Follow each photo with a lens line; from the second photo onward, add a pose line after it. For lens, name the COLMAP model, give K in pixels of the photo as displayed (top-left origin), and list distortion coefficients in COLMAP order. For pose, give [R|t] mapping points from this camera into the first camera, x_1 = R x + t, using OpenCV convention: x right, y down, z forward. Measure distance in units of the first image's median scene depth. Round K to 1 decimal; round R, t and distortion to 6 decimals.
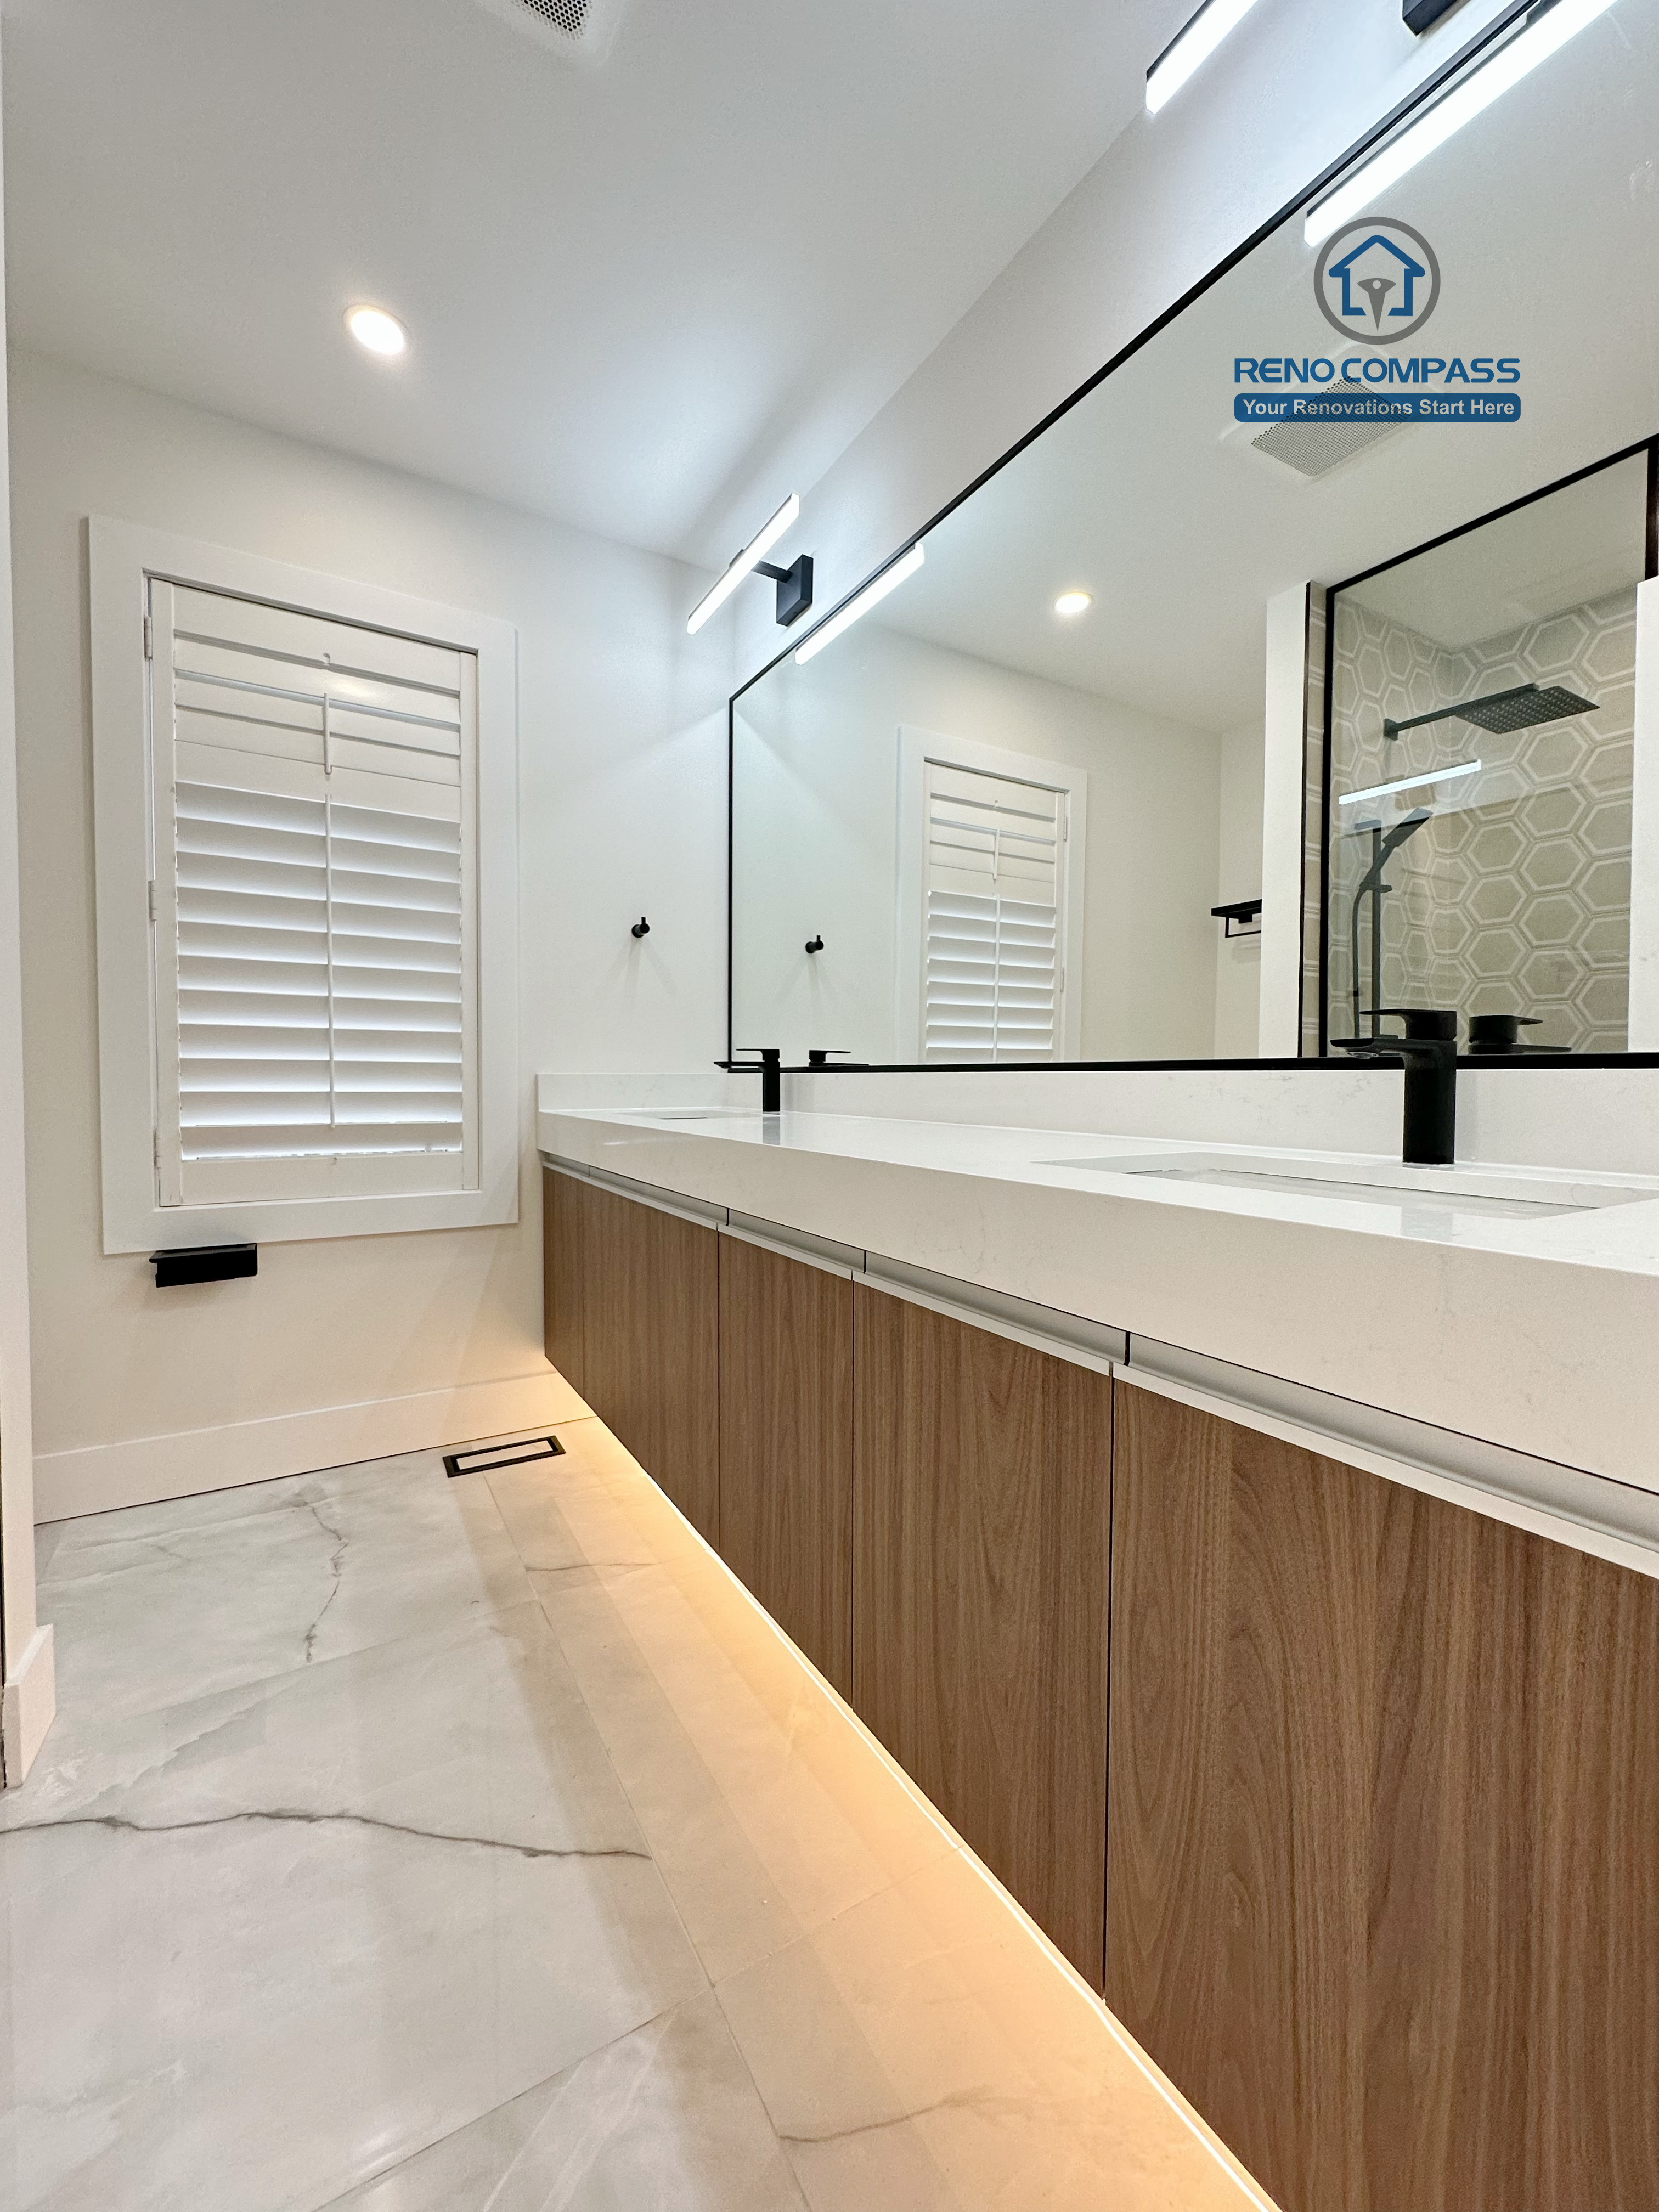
lens RADIAL K [[883.5, 0, 829.5], [0, 883.5, 1106.0], [0, 0, 1]] dist [-0.003148, 0.000306]
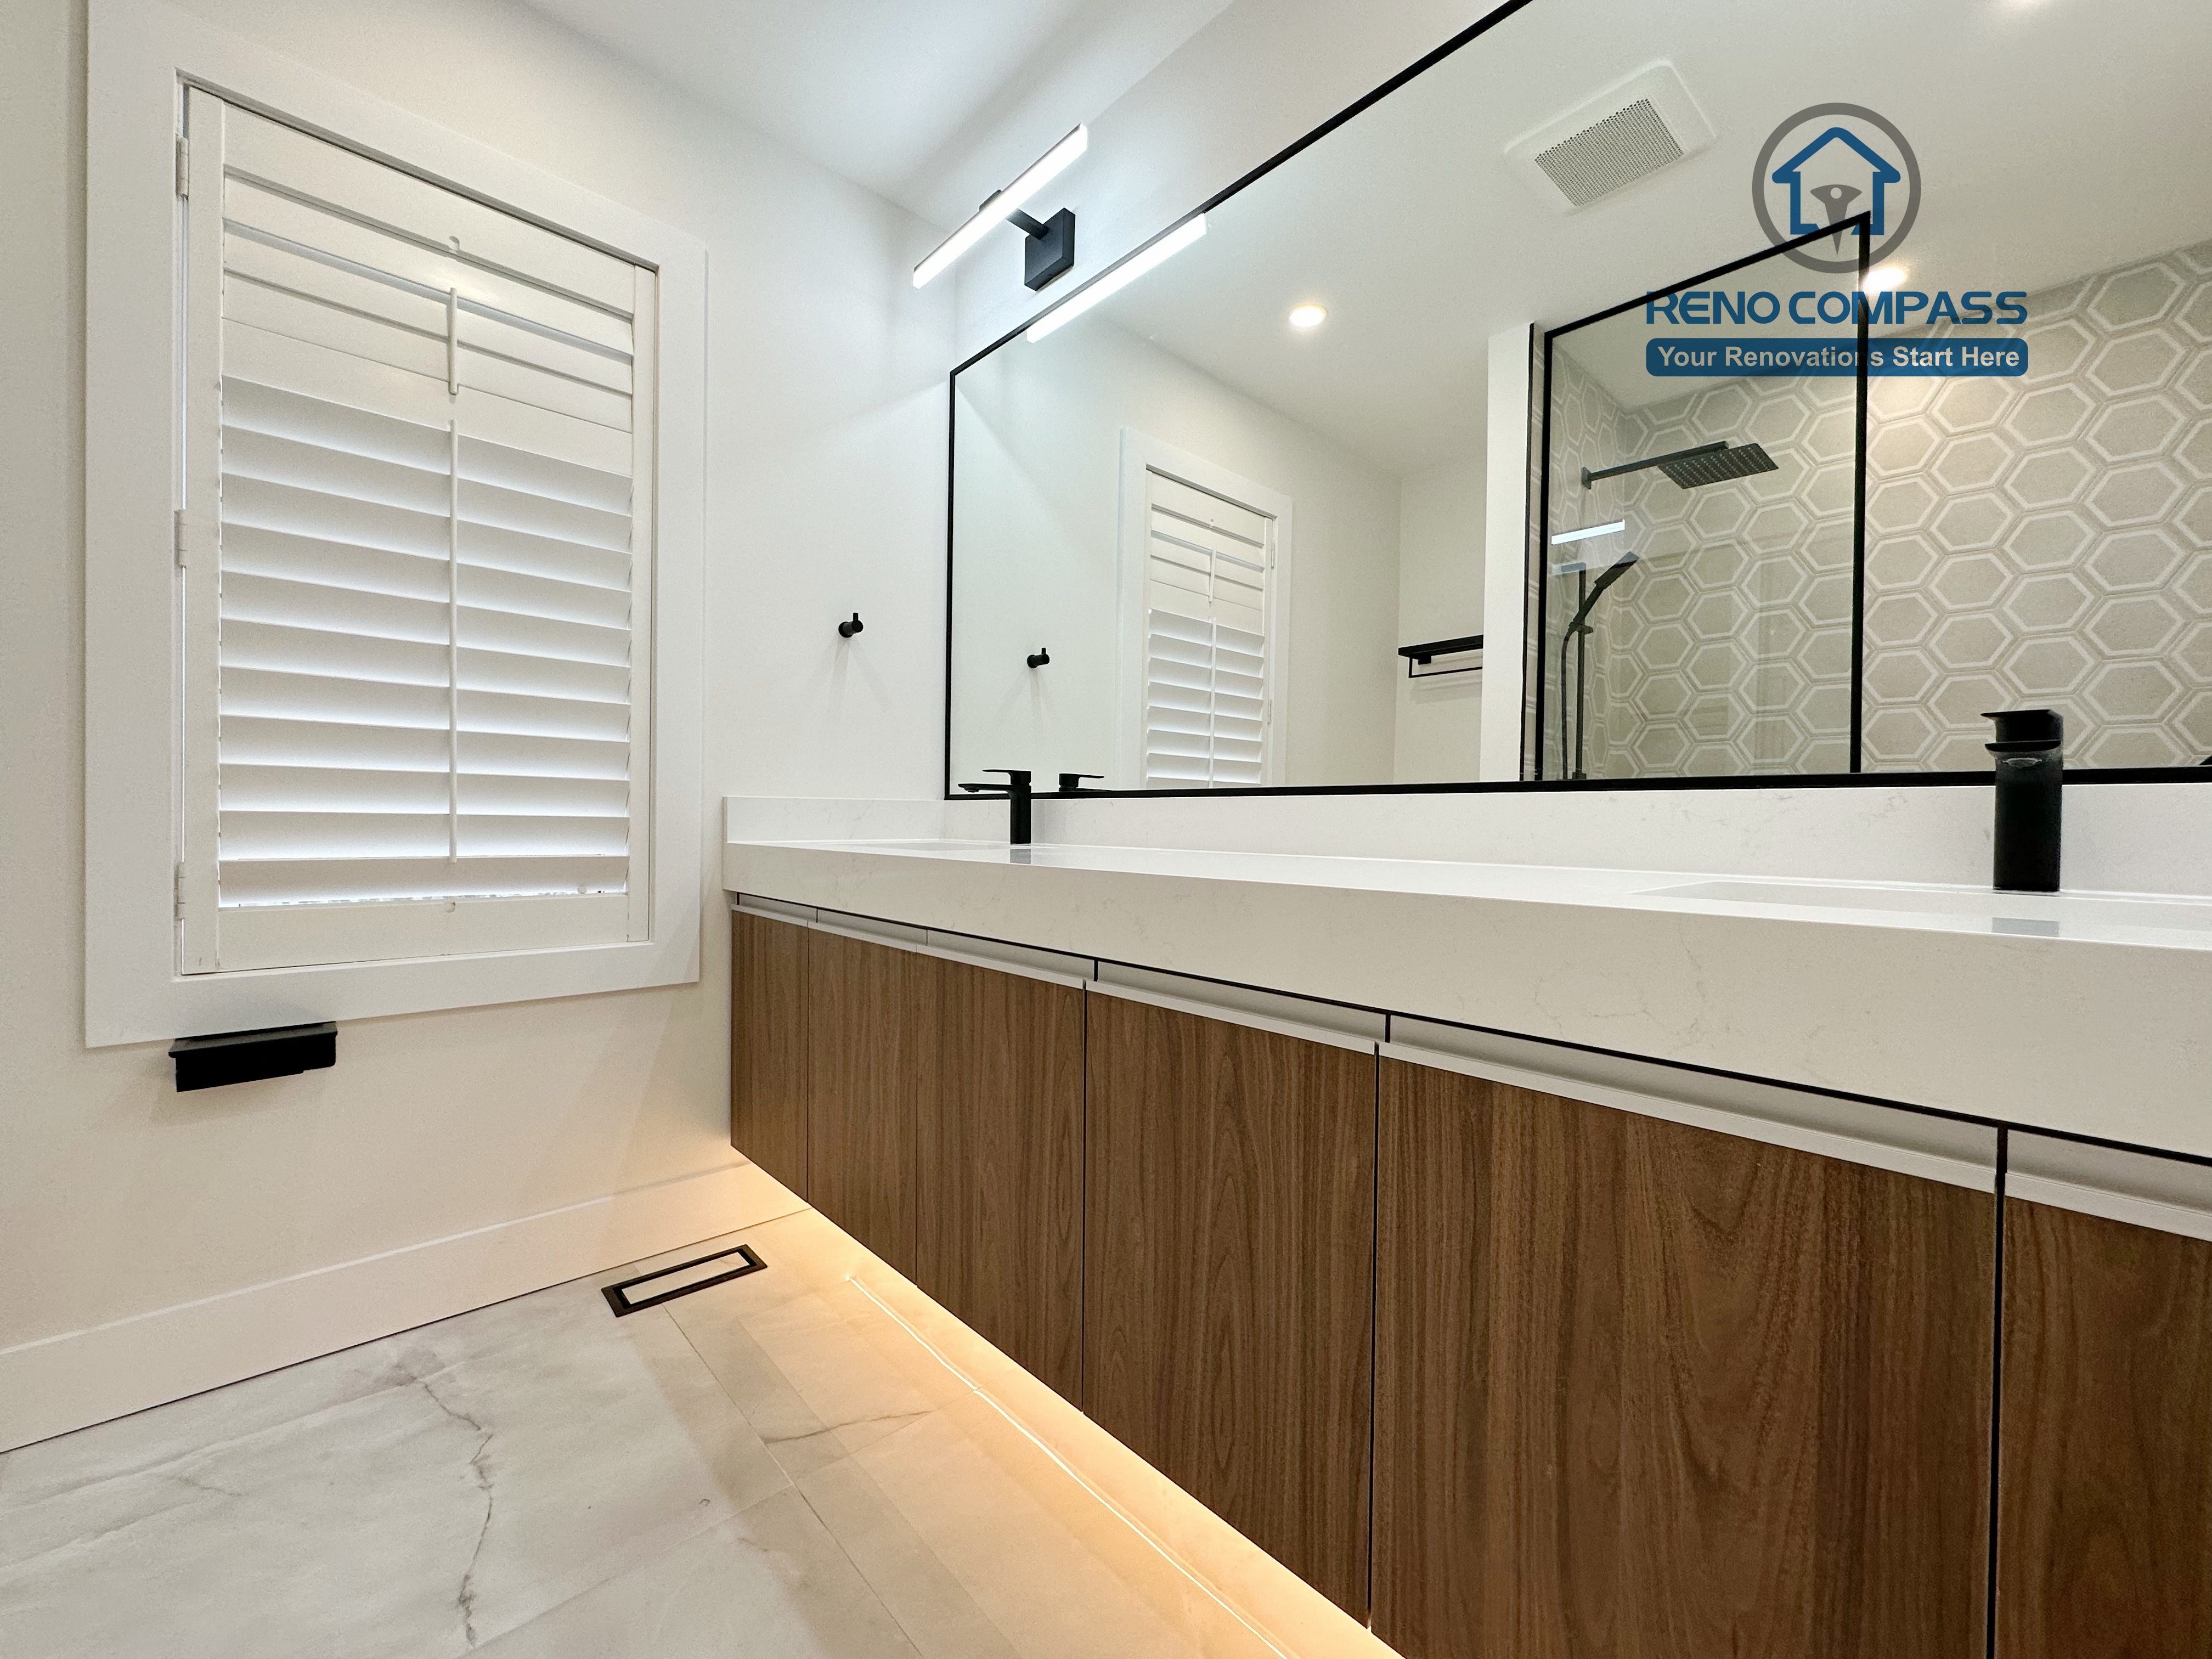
lens RADIAL K [[881.7, 0, 1106.0], [0, 881.7, 830.0], [0, 0, 1]] dist [-0.003170, 0.000413]
pose [[0.978068, 0.005858, 0.208204, -0.166618], [-0.001960, 0.999819, -0.018927, 0.009432], [-0.208277, 0.018103, 0.977902, 0.144448]]
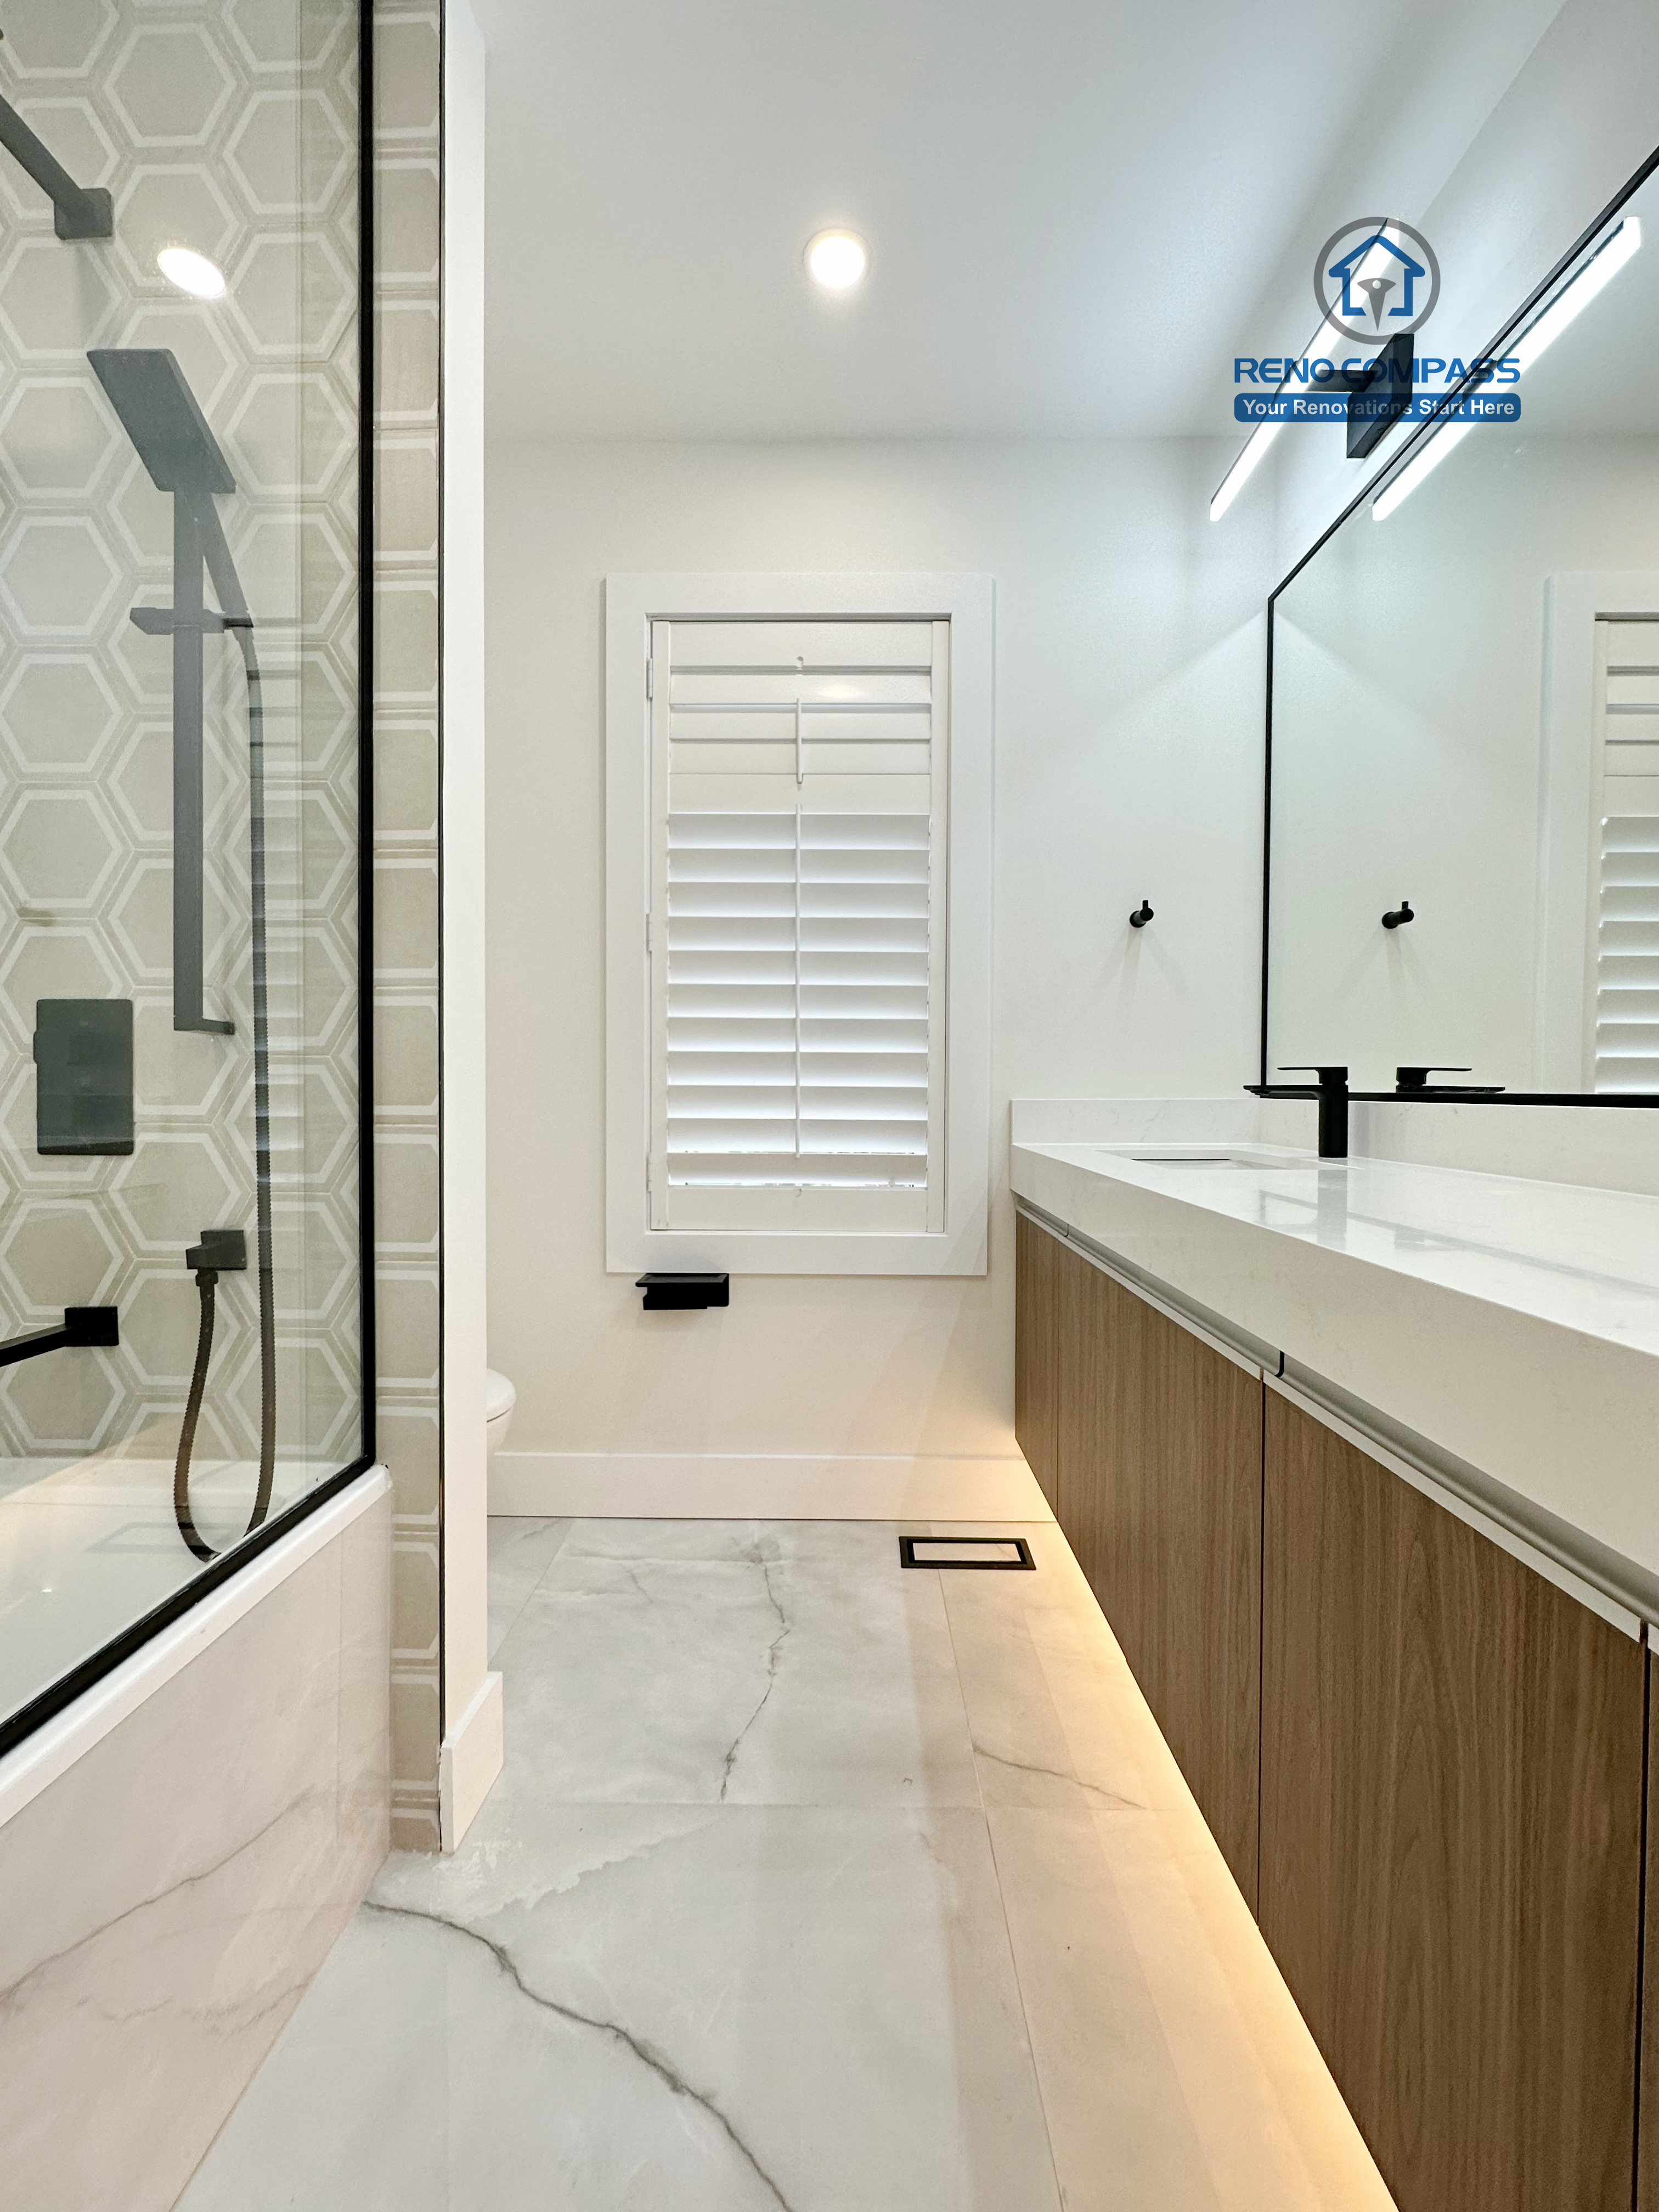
lens RADIAL K [[881.7, 0, 828.7], [0, 881.7, 1105.3], [0, 0, 1]] dist [-0.003170, 0.000413]
pose [[0.850345, 0.008845, -0.526151, -0.039662], [-0.016525, 0.999814, -0.009901, -0.021183], [0.525966, 0.017114, 0.850334, 0.207099]]
